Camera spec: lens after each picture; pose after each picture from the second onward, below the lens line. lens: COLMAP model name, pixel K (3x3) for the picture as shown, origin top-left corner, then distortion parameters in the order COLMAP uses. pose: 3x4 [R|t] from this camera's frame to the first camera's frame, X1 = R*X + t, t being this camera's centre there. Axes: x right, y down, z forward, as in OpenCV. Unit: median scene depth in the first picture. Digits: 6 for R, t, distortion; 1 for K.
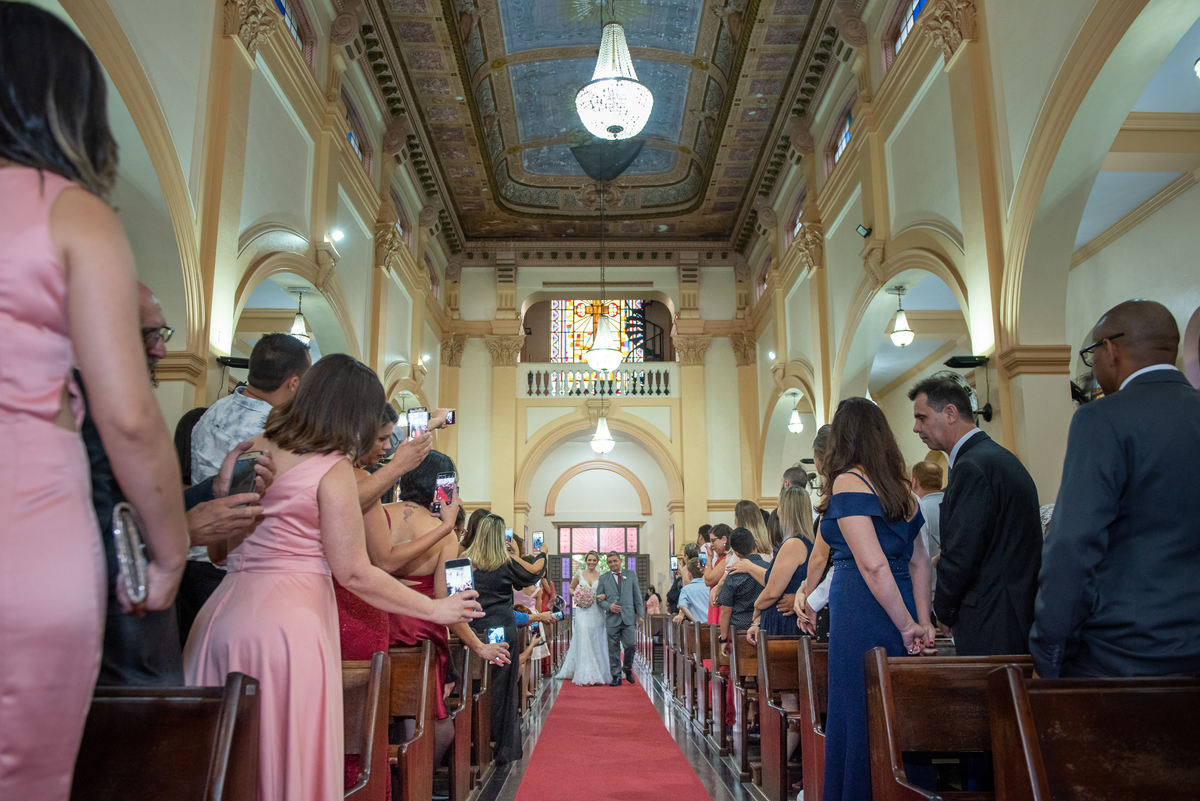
lens RADIAL K [[925.1, 0, 612.3], [0, 925.1, 405.8], [0, 0, 1]] dist [-0.029356, -0.002182]
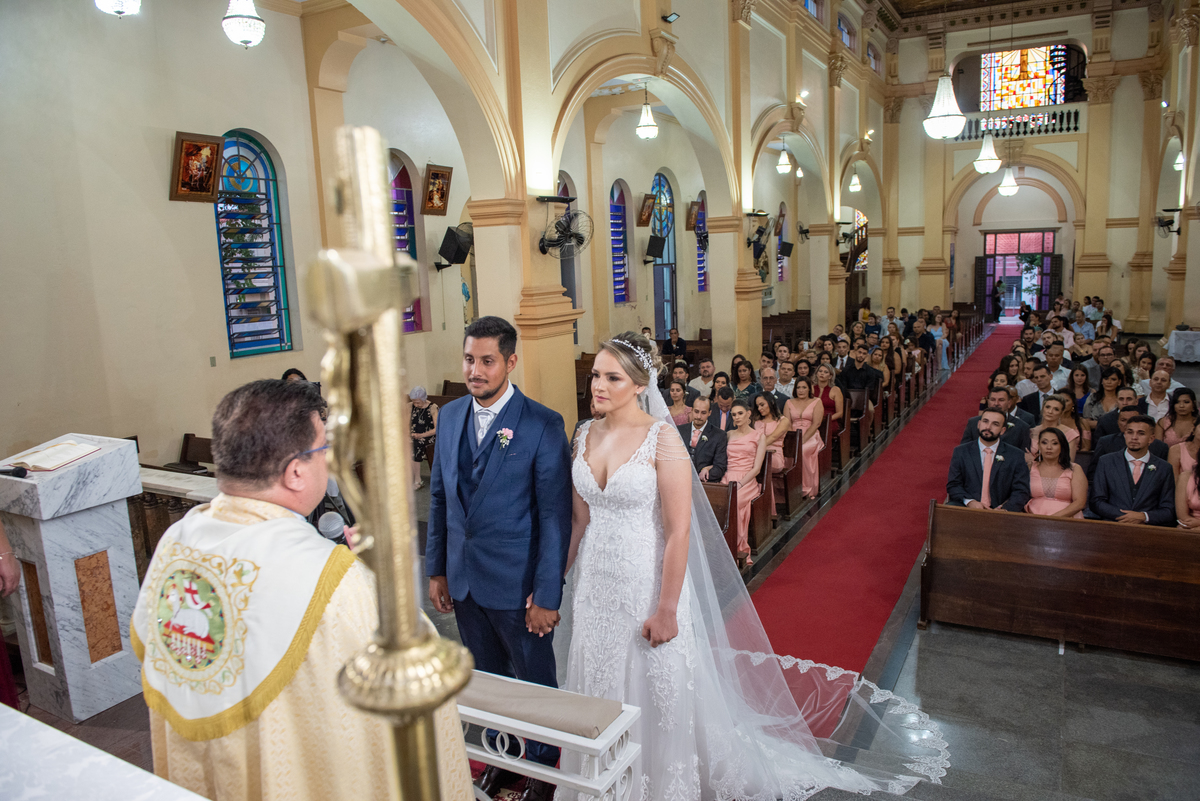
lens RADIAL K [[853.6, 0, 607.7], [0, 853.6, 400.9], [0, 0, 1]] dist [-0.047395, -0.003573]
pose [[0.867340, 0.062462, -0.493782, 0.090001], [0.132602, 0.927237, 0.350212, -0.148571], [0.479728, -0.369229, 0.795947, -0.288029]]
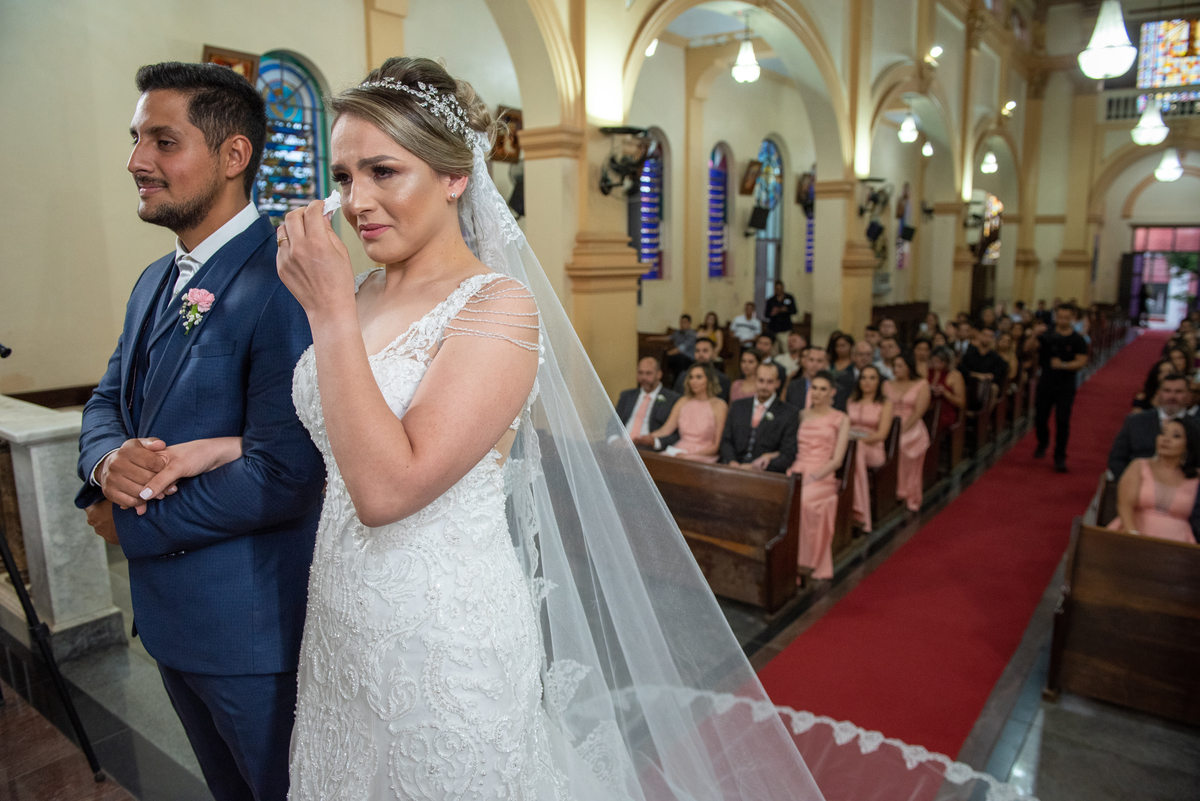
lens RADIAL K [[819.0, 0, 606.3], [0, 819.0, 404.3], [0, 0, 1]] dist [-0.056109, 0.002218]
pose [[0.781924, 0.121582, -0.611403, 0.068957], [0.125754, 0.929866, 0.345738, -0.102161], [0.610558, -0.347227, 0.711795, -0.203785]]
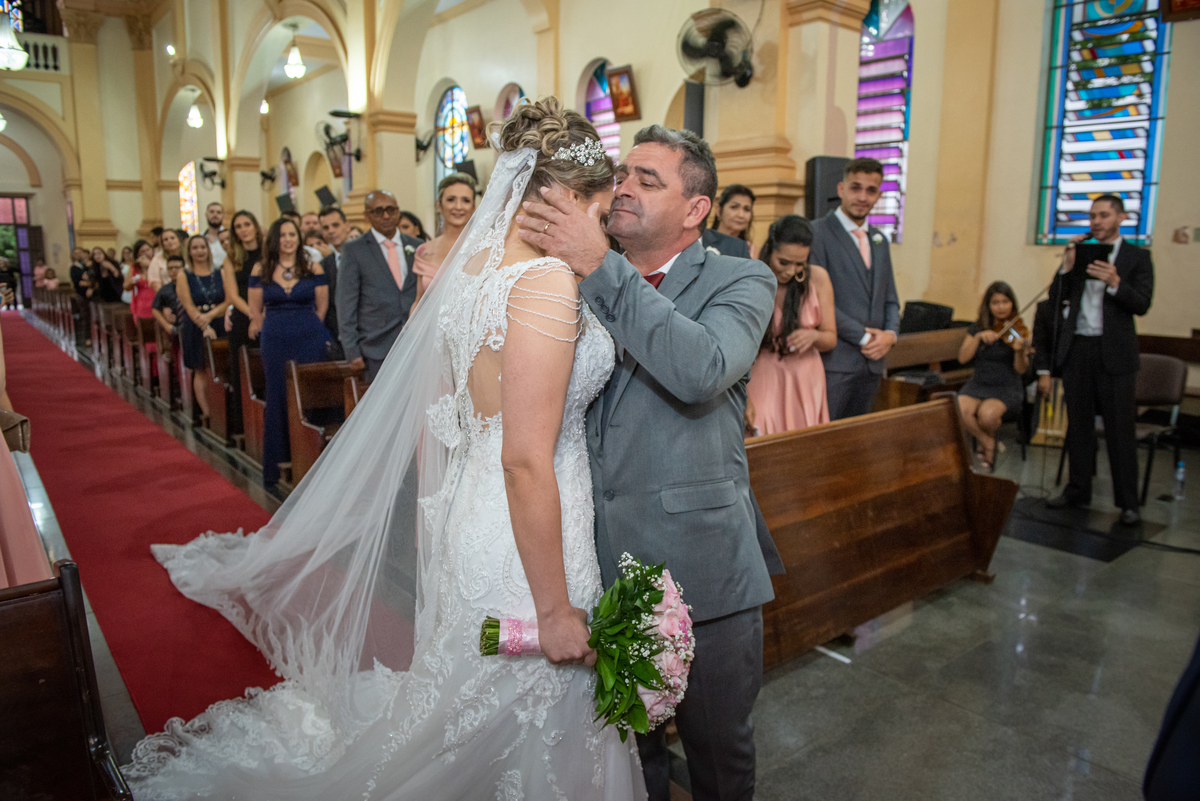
lens RADIAL K [[819.0, 0, 606.3], [0, 819.0, 404.3], [0, 0, 1]] dist [-0.056109, 0.002218]
pose [[0.781187, -0.100367, 0.616177, -0.038654], [-0.144172, 0.931310, 0.334478, -0.047406], [-0.607422, -0.350125, 0.713057, -0.098859]]
